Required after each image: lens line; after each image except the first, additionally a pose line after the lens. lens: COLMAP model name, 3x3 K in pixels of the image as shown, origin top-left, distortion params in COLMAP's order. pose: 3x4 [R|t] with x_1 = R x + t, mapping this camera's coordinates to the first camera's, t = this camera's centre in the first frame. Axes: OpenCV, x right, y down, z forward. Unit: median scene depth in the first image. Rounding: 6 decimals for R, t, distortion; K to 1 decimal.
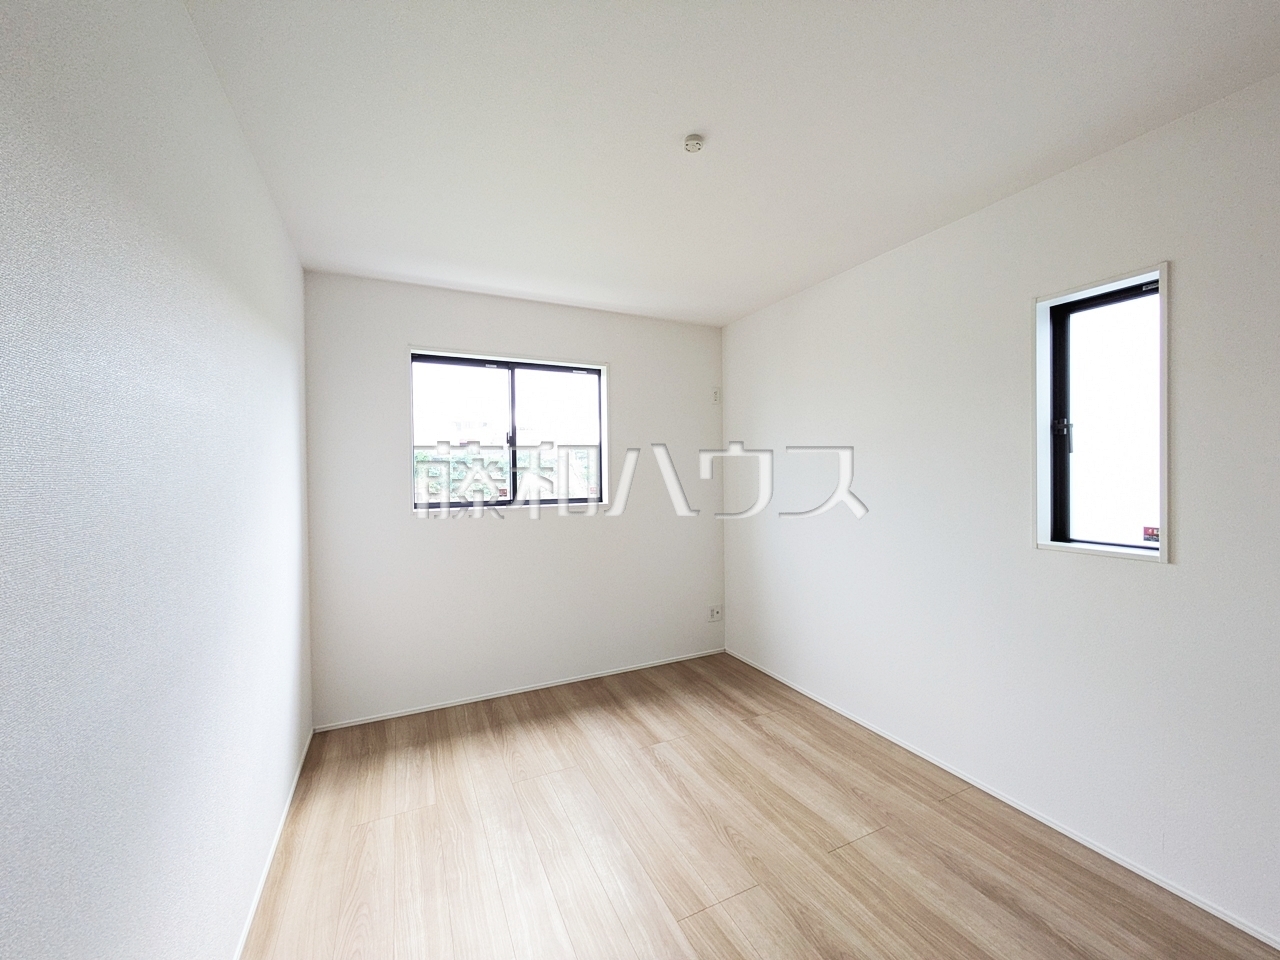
lens RADIAL K [[504.2, 0, 642.6], [0, 504.2, 479.6], [0, 0, 1]] dist [-0.001974, 0.000676]
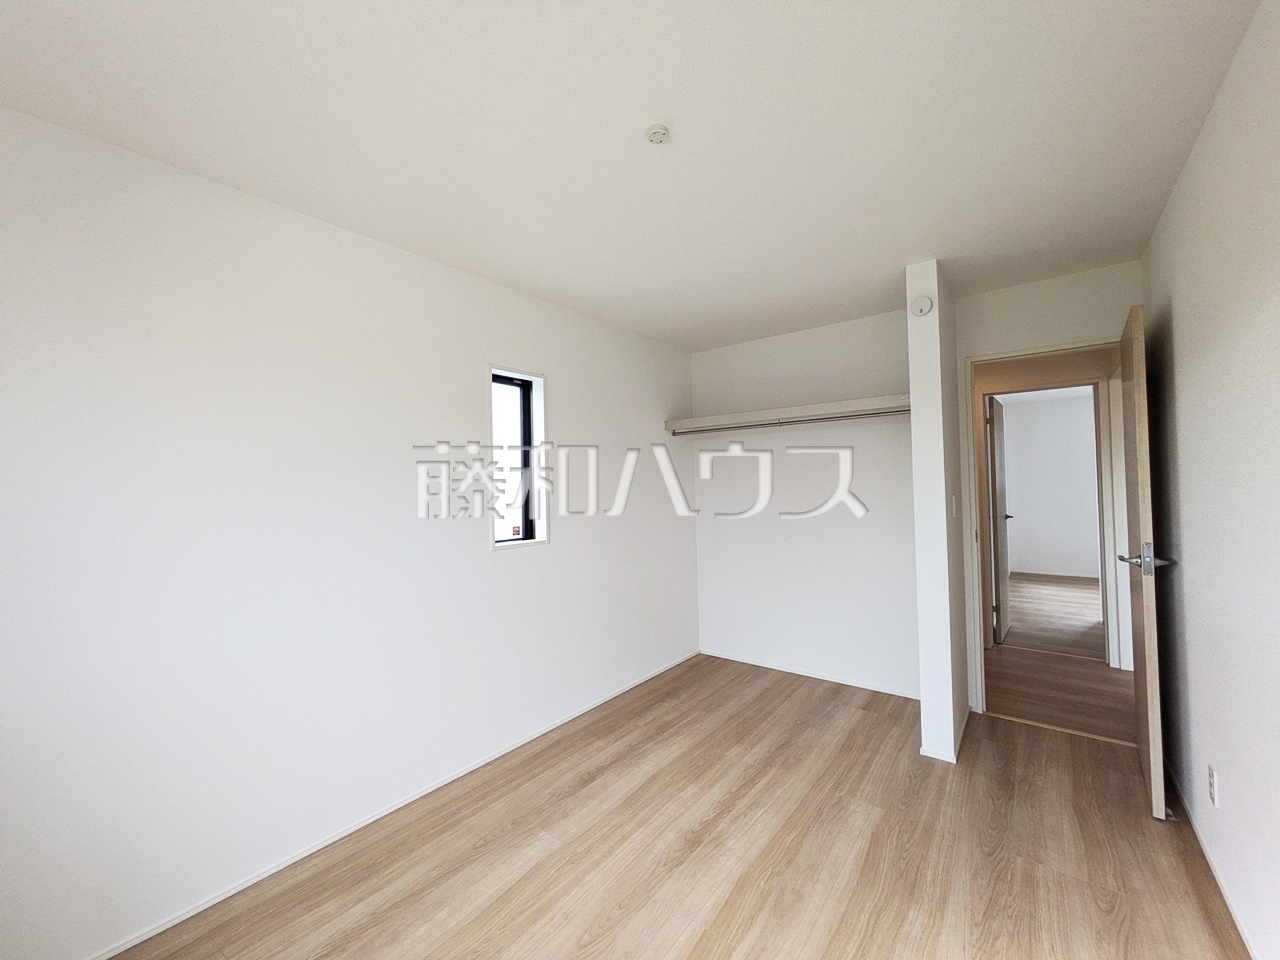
lens RADIAL K [[504.2, 0, 642.6], [0, 504.2, 479.6], [0, 0, 1]] dist [-0.001974, 0.000676]
pose [[-0.443870, 0.039958, 0.895200, -0.600073], [0.038814, 0.998925, -0.025343, 0.000054], [-0.895250, 0.023498, -0.444944, 1.256653]]
